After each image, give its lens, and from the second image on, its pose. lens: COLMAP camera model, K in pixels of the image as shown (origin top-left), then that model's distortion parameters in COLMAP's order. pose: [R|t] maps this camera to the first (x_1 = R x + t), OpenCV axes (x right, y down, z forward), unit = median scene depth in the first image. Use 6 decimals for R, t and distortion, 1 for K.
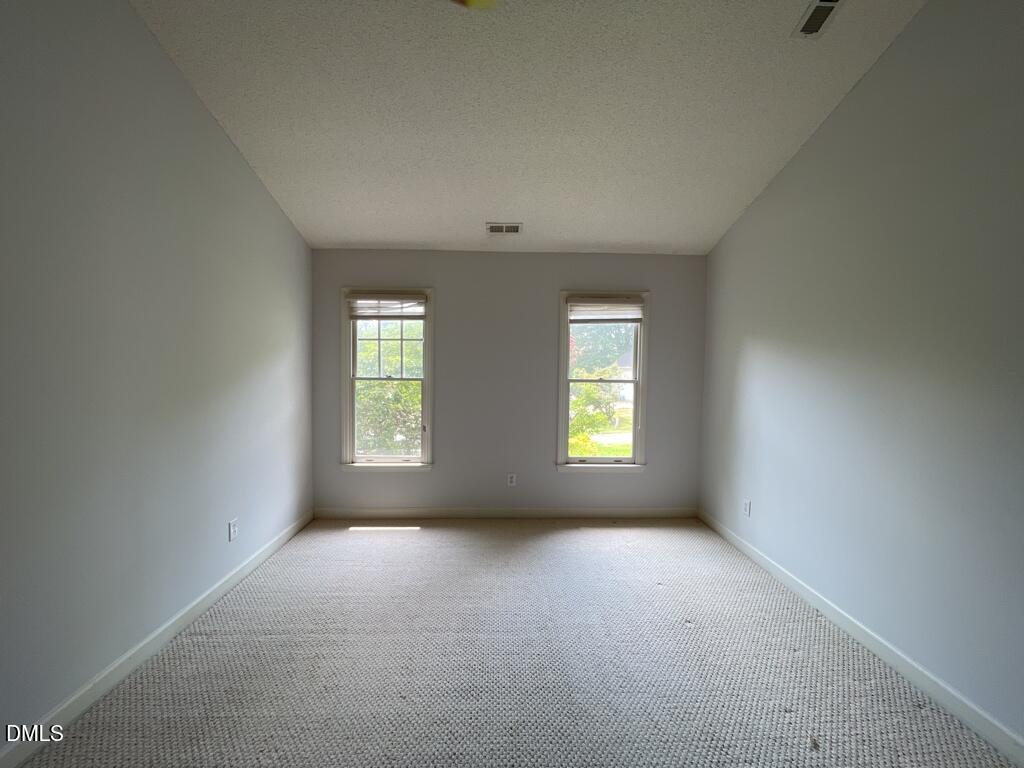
lens RADIAL K [[417.0, 0, 511.0], [0, 417.0, 382.3], [0, 0, 1]] dist [-0.000918, 0.000075]
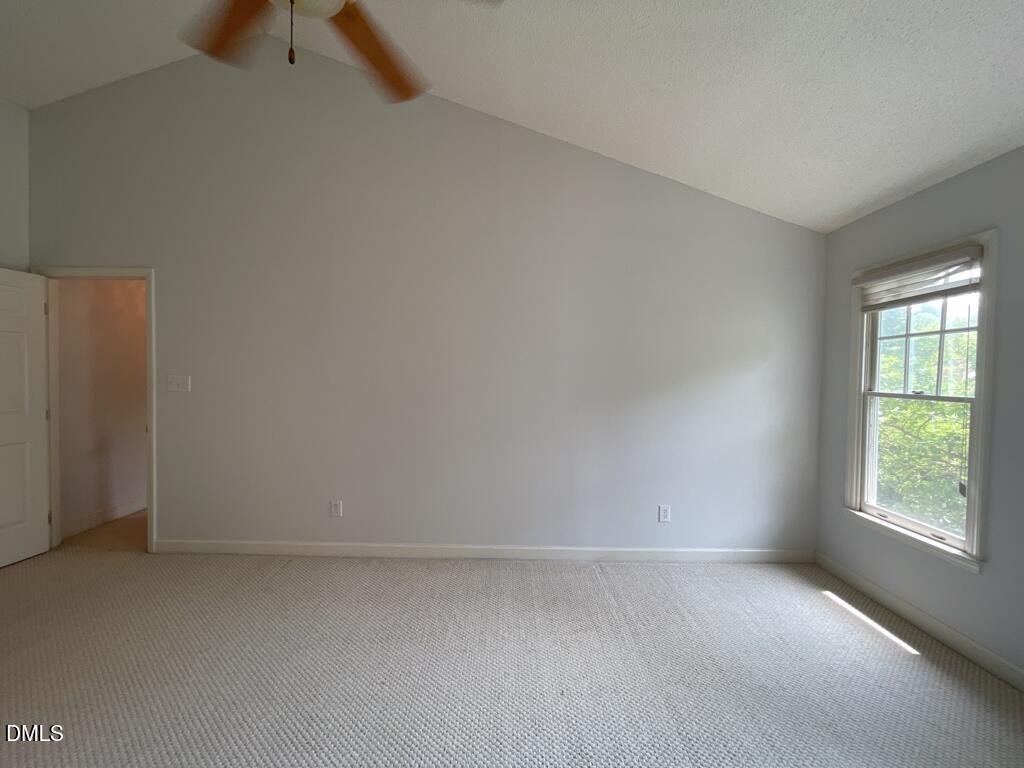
lens RADIAL K [[417.0, 0, 511.0], [0, 417.0, 382.3], [0, 0, 1]] dist [-0.000918, 0.000075]
pose [[-0.049247, 0.009234, -0.998744, 0.365895], [-0.050879, 0.998636, 0.011742, -0.006105], [0.997490, 0.051393, -0.048710, 0.424241]]
